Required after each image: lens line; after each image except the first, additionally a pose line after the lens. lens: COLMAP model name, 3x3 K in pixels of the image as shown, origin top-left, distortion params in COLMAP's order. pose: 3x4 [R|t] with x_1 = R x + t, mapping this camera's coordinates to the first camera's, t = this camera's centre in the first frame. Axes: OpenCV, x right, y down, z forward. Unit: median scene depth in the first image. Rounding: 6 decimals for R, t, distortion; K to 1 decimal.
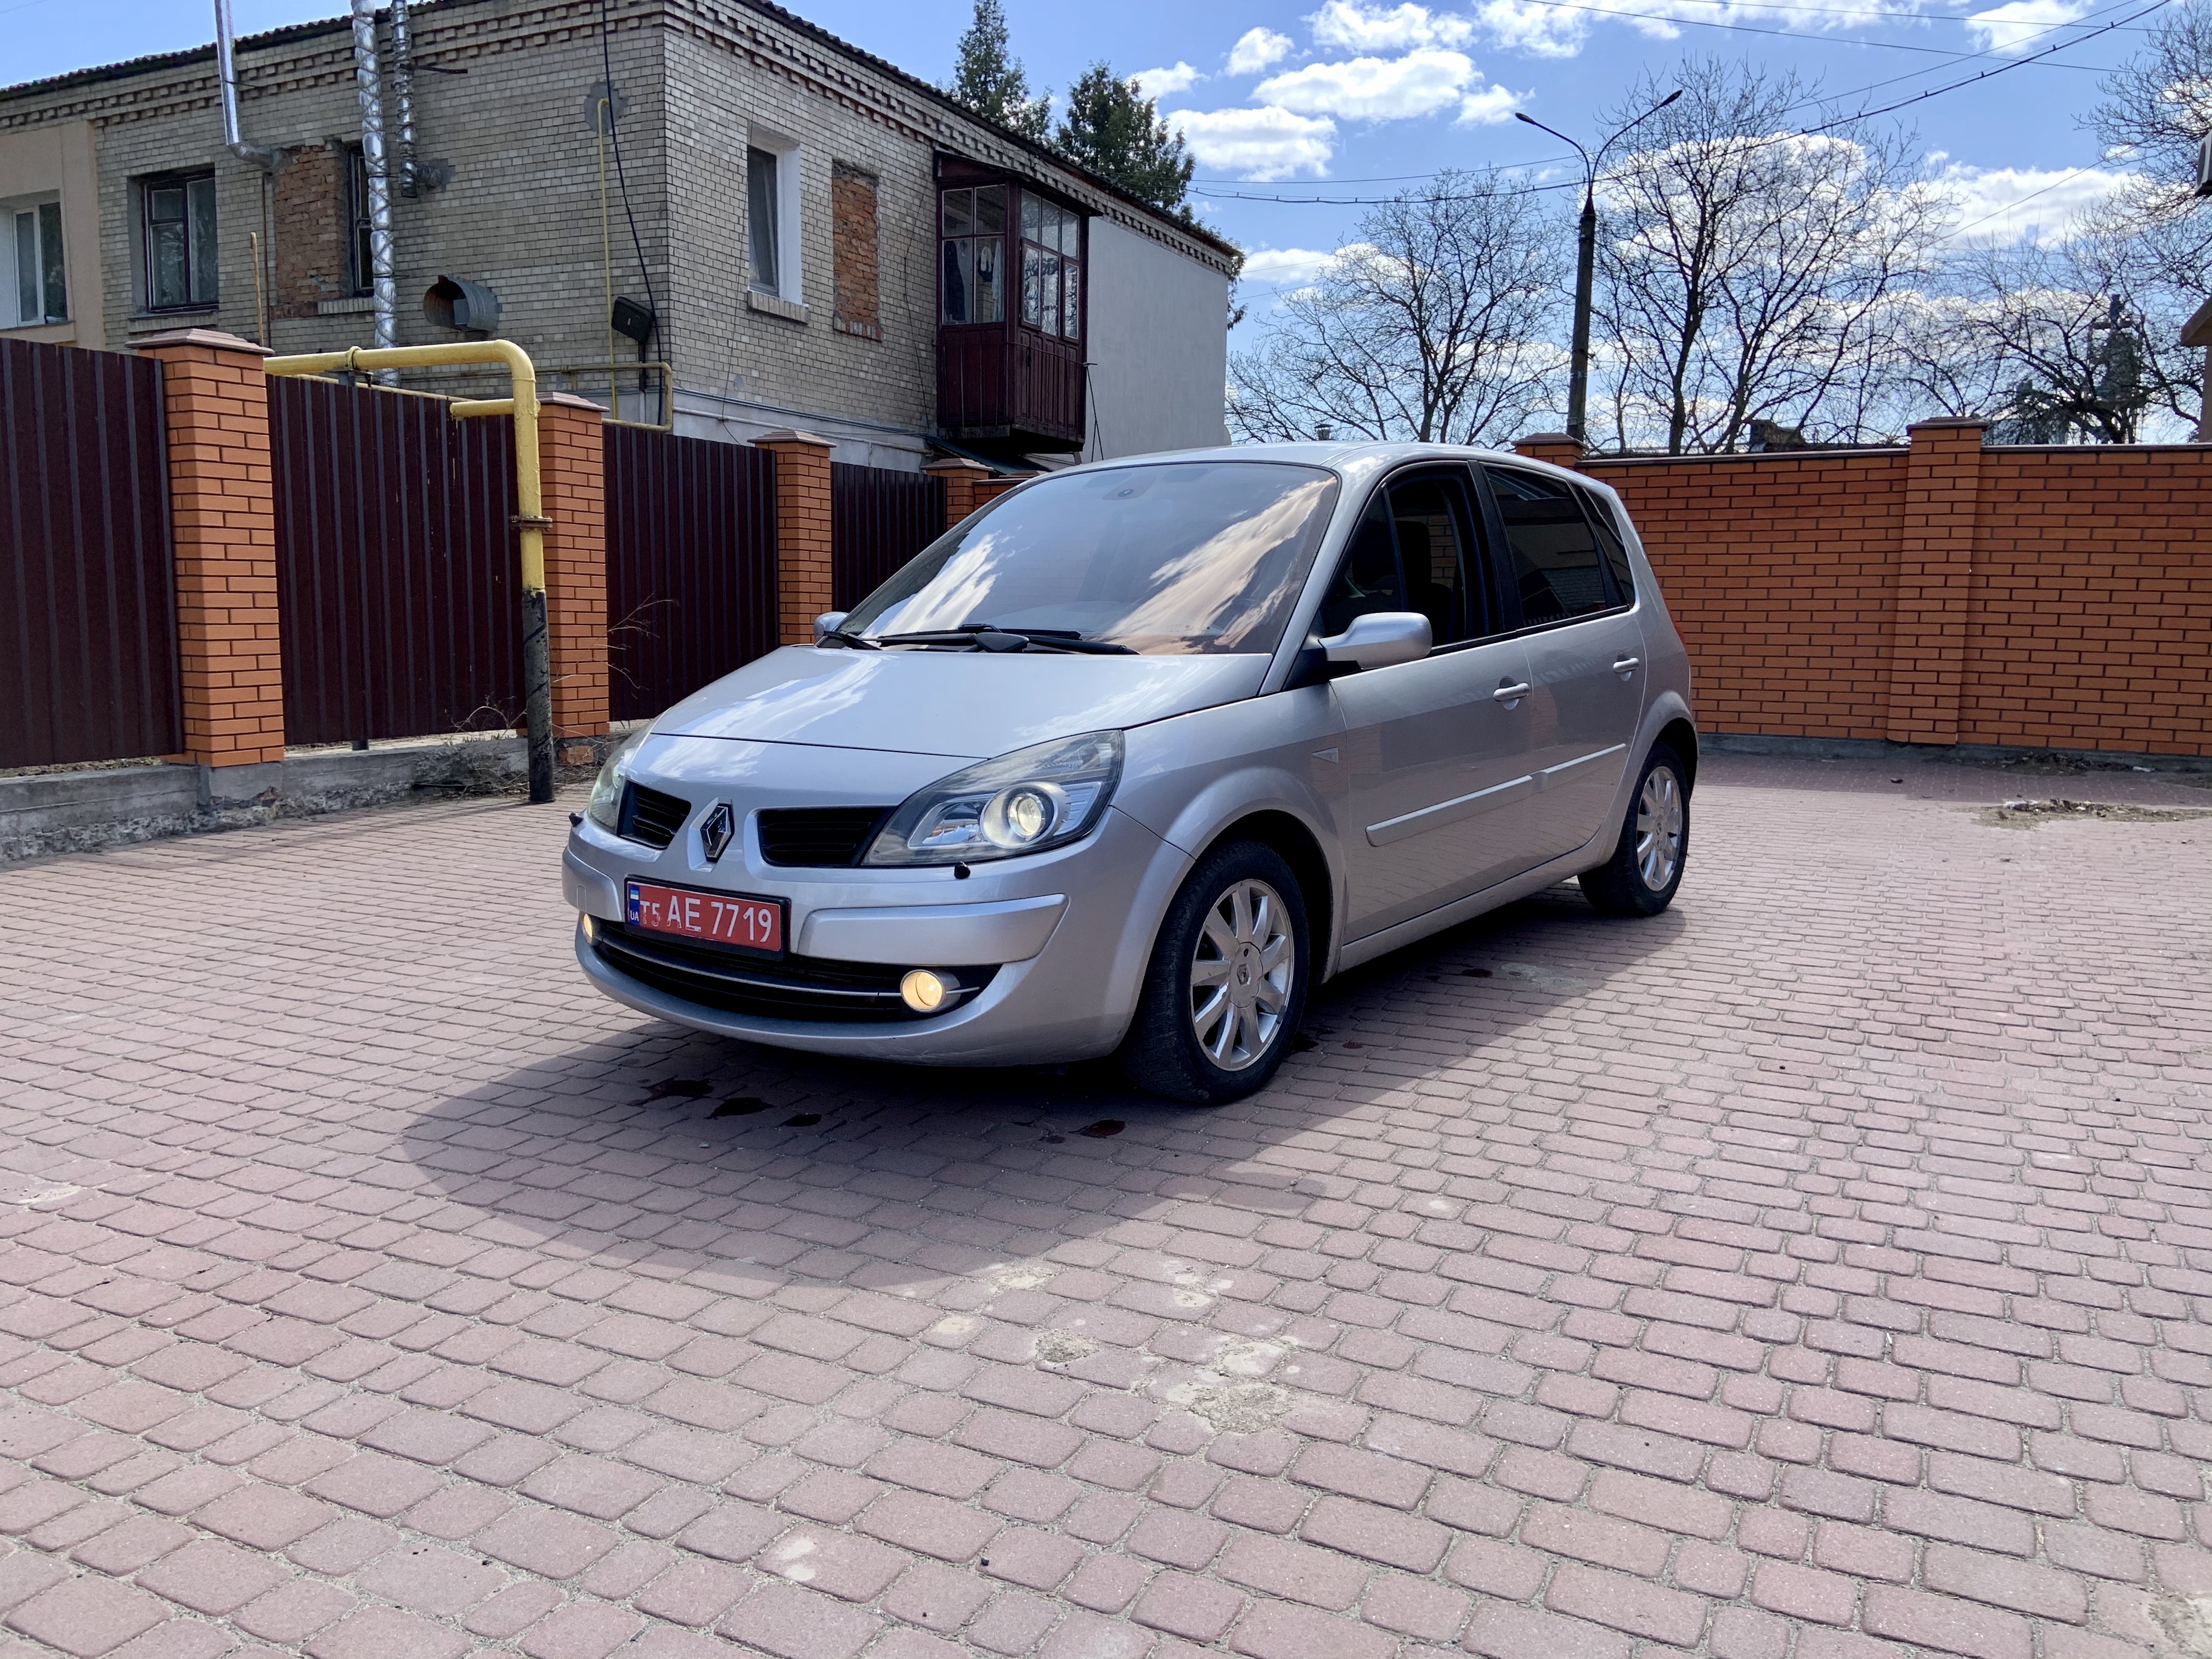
lens RADIAL K [[1661.4, 0, 1109.6], [0, 1661.4, 848.2], [0, 0, 1]] dist [0.057281, -0.075385]
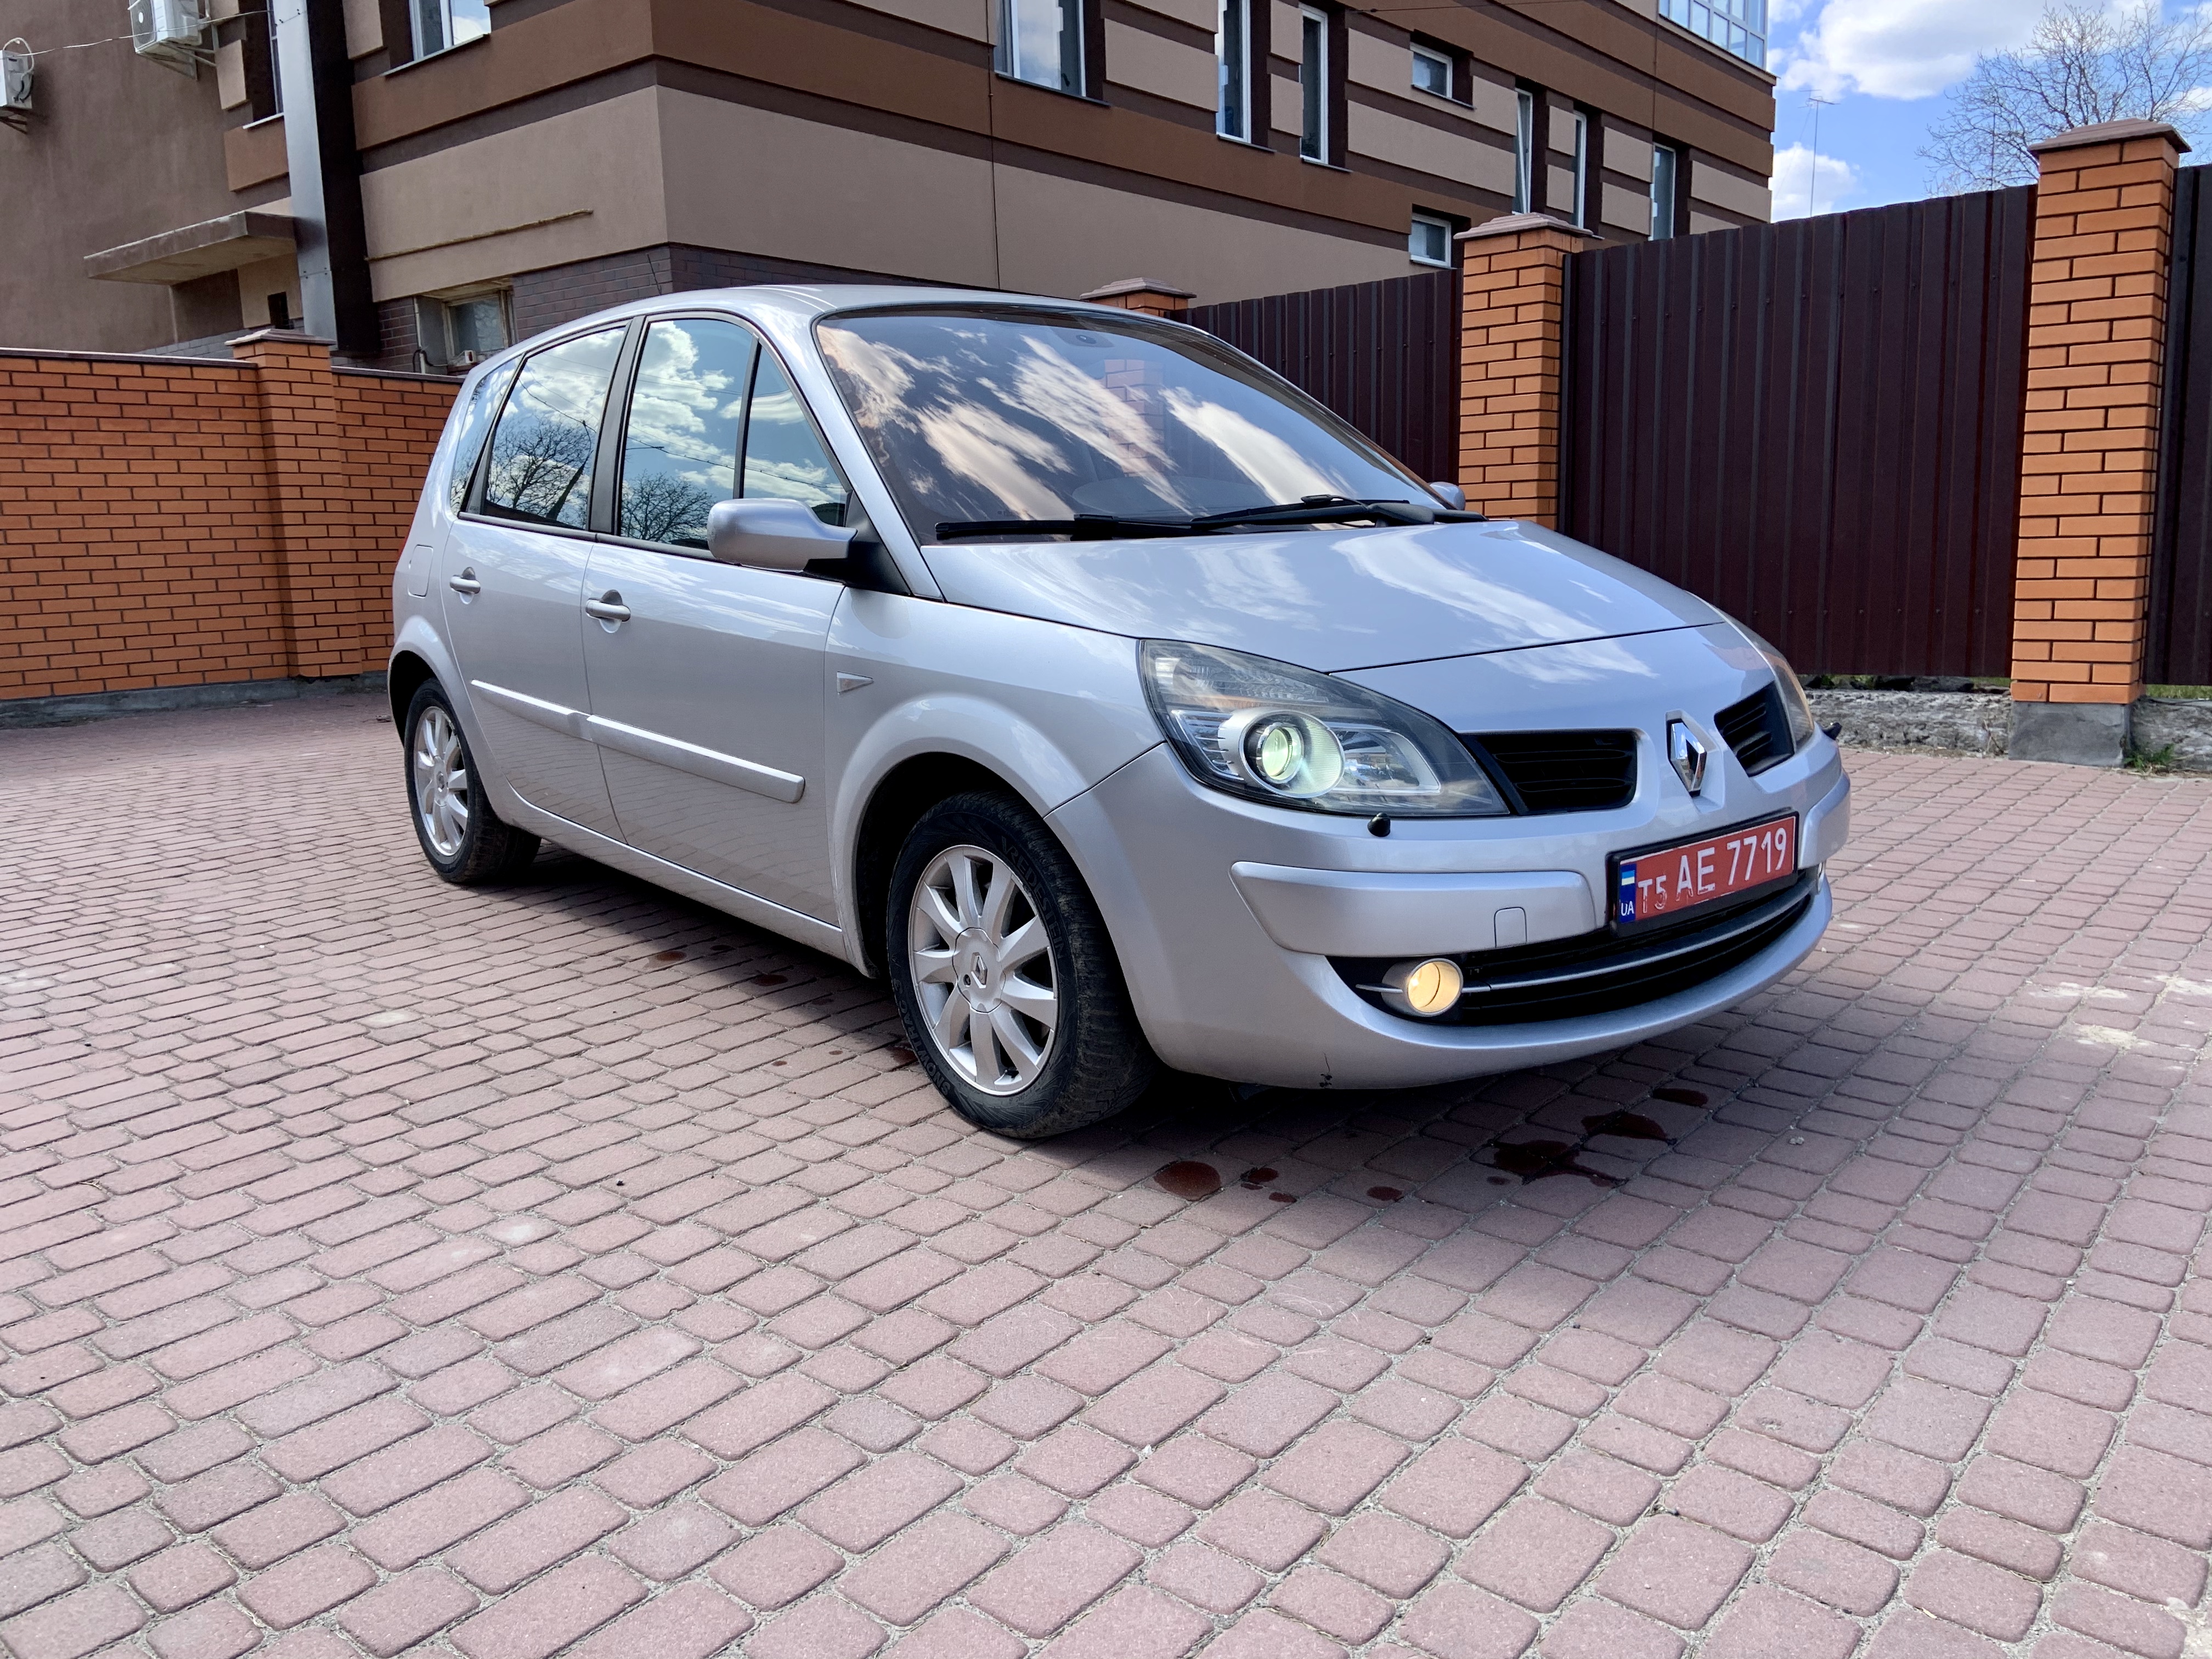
lens RADIAL K [[1661.4, 0, 1089.5], [0, 1661.4, 815.5], [0, 0, 1]] dist [0.057281, -0.075385]
pose [[0.237256, -0.177501, 0.955093, -0.243195], [0.170579, 0.975502, 0.138920, -0.032015], [-0.956354, 0.129960, 0.261722, 0.253049]]
